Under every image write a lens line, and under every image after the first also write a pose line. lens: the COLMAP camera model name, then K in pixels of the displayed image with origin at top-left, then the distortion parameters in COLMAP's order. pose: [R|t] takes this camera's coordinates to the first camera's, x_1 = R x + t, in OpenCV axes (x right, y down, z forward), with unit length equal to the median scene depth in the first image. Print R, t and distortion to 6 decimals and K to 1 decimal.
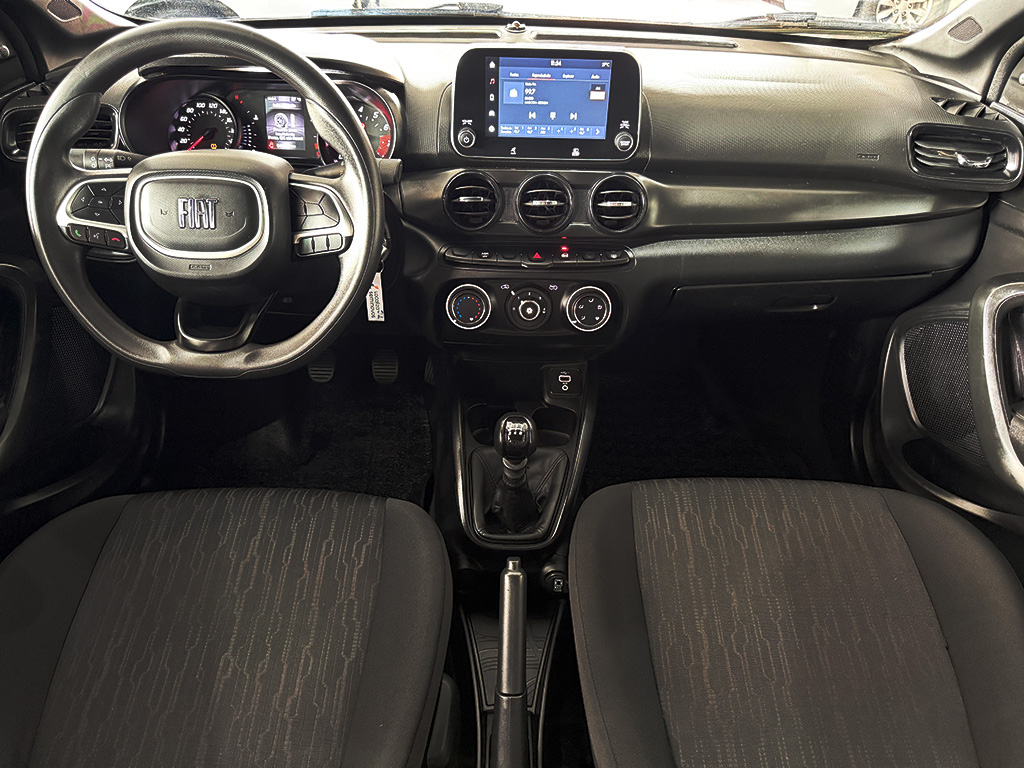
lens RADIAL K [[754.9, 0, 514.4], [0, 754.9, 400.3], [0, 0, 1]] dist [0.030110, -0.038037]
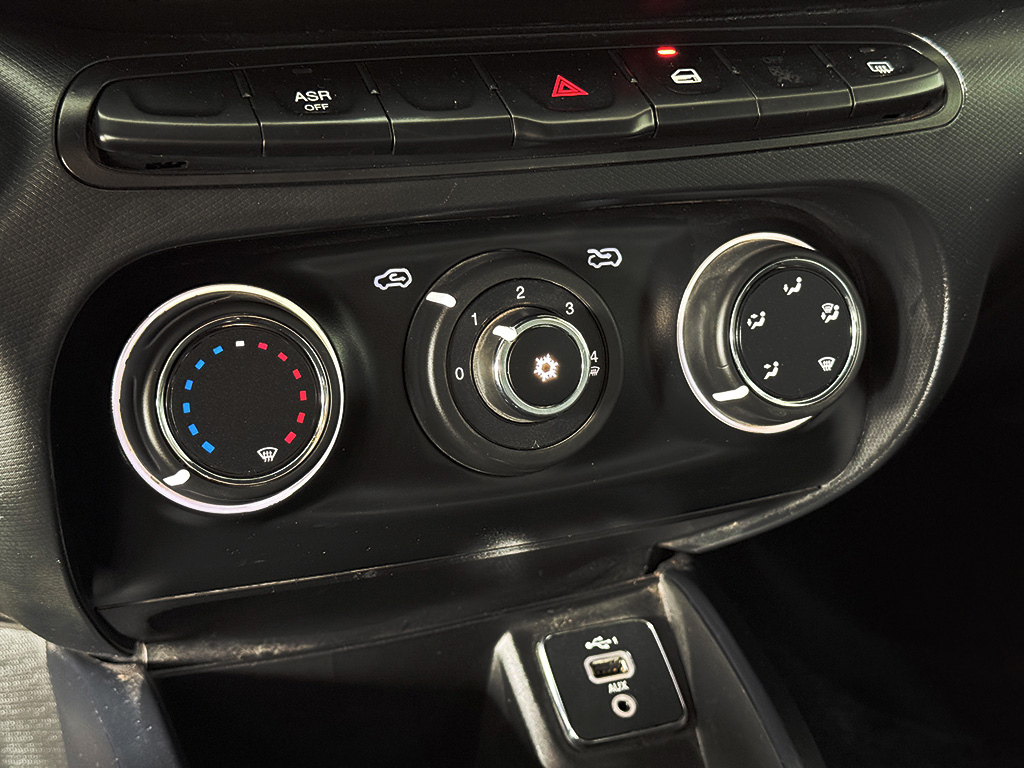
lens RADIAL K [[1493.3, 0, 517.8], [0, 1493.3, 388.3], [0, 0, 1]] dist [0.142454, 0.000000]
pose [[0.929187, -0.136386, 0.343527, -0.137050], [0.202375, 0.965463, -0.164088, -0.050233], [-0.309283, 0.221989, 0.924697, 0.663902]]
